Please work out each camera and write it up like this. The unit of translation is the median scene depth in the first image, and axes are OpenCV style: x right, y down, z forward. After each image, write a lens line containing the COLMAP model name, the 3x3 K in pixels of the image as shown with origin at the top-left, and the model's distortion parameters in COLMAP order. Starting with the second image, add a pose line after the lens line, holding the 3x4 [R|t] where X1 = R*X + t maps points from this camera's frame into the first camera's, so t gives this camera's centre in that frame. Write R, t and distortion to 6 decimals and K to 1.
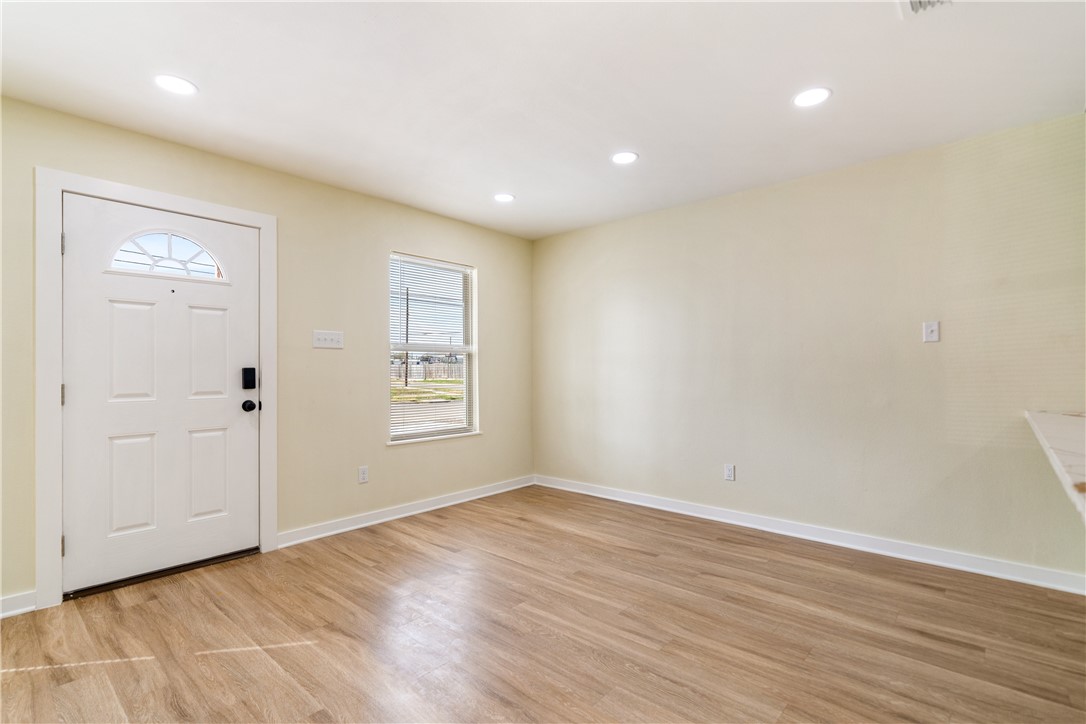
lens RADIAL K [[511.0, 0, 538.5], [0, 511.0, 370.1], [0, 0, 1]] dist [0.001263, 0.000270]
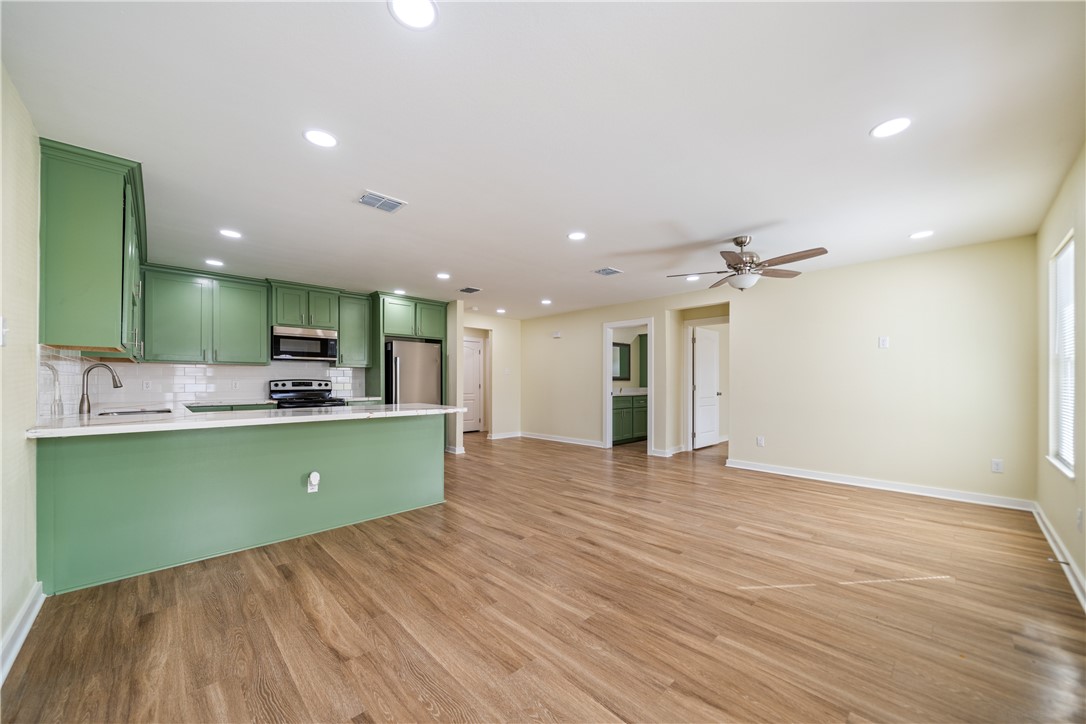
lens RADIAL K [[401.1, 0, 545.6], [0, 401.1, 379.1], [0, 0, 1]] dist [-0.001824, -0.000190]
pose [[-0.998246, 0.003759, 0.059090, -0.001498], [0.003559, 0.999988, -0.003487, -0.005939], [-0.059102, -0.003271, -0.998247, 1.940475]]
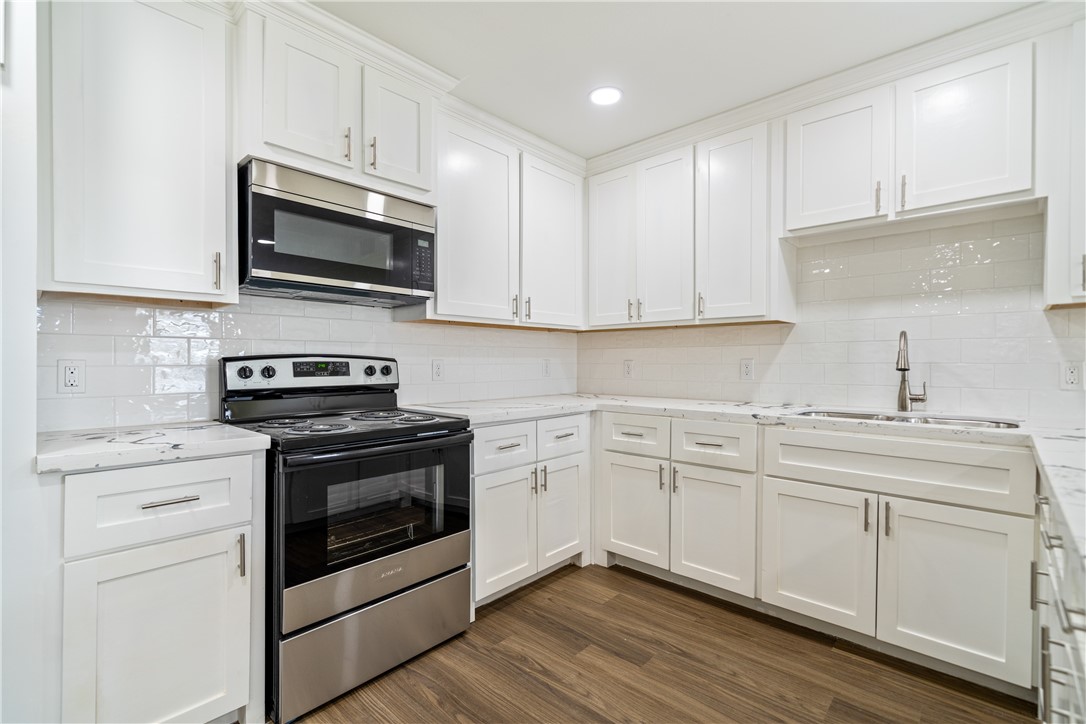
lens RADIAL K [[489.7, 0, 545.6], [0, 489.7, 365.3], [0, 0, 1]] dist [0.000675, 0.000034]
pose [[-0.999977, 0.000163, 0.006763, 1.156873], [0.000234, 0.999946, 0.010417, -0.006074], [-0.006761, 0.010418, -0.999923, 0.569497]]
